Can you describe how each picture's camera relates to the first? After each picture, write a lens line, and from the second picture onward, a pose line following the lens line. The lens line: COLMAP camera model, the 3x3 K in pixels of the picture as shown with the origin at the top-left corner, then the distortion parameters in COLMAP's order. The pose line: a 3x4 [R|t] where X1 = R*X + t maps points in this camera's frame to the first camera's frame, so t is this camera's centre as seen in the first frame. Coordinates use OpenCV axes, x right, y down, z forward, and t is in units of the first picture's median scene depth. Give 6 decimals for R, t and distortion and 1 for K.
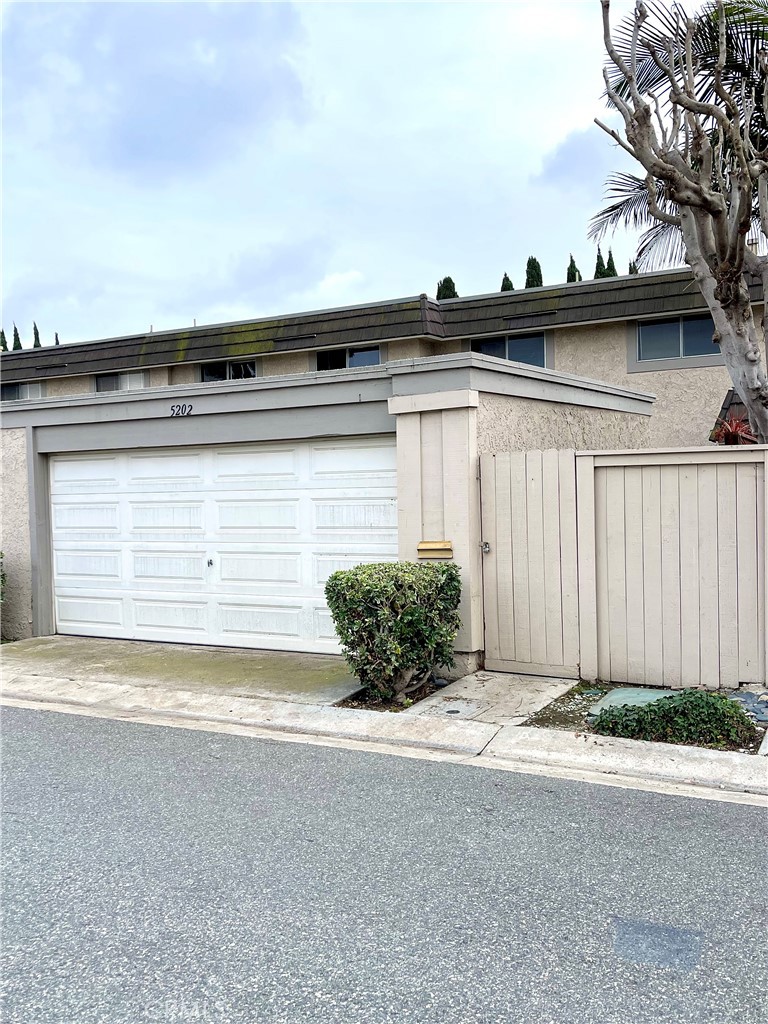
lens RADIAL K [[930.0, 0, 384.1], [0, 930.0, 515.6], [0, 0, 1]] dist [0.041892, 0.000000]
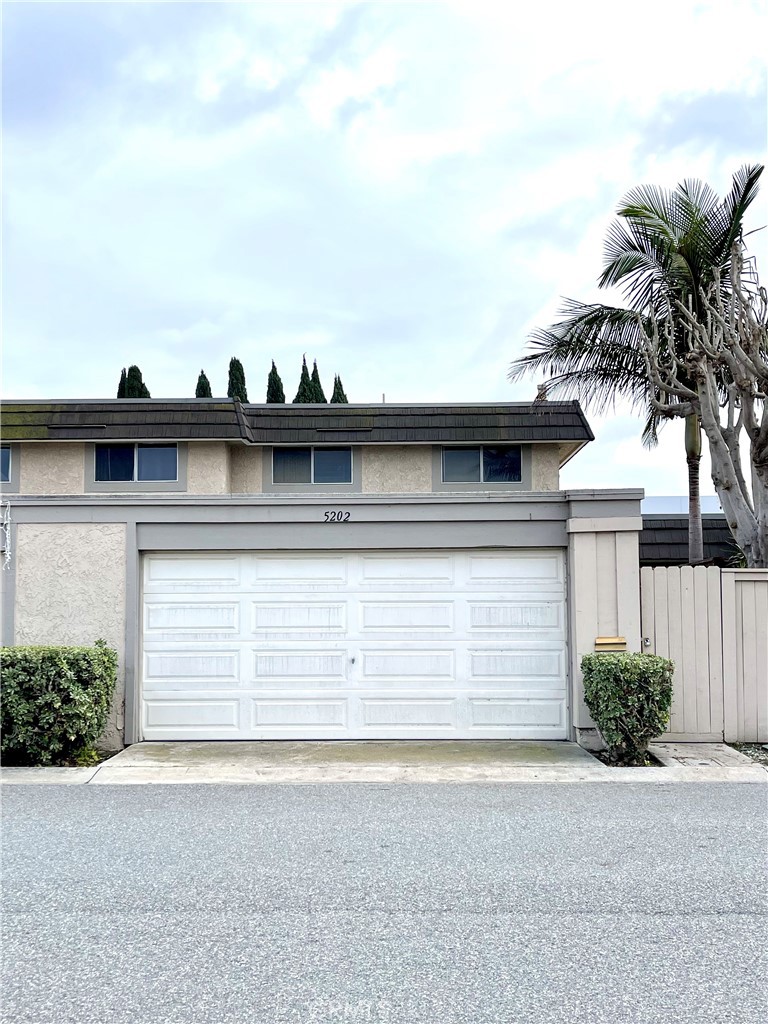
lens RADIAL K [[1101.1, 0, 377.8], [0, 1101.1, 535.1], [0, 0, 1]] dist [0.154557, 0.000000]
pose [[0.885394, 0.047575, 0.462401, -0.735986], [-0.003214, 0.995352, -0.096254, 0.029309], [-0.464831, 0.083736, 0.881431, -0.132114]]
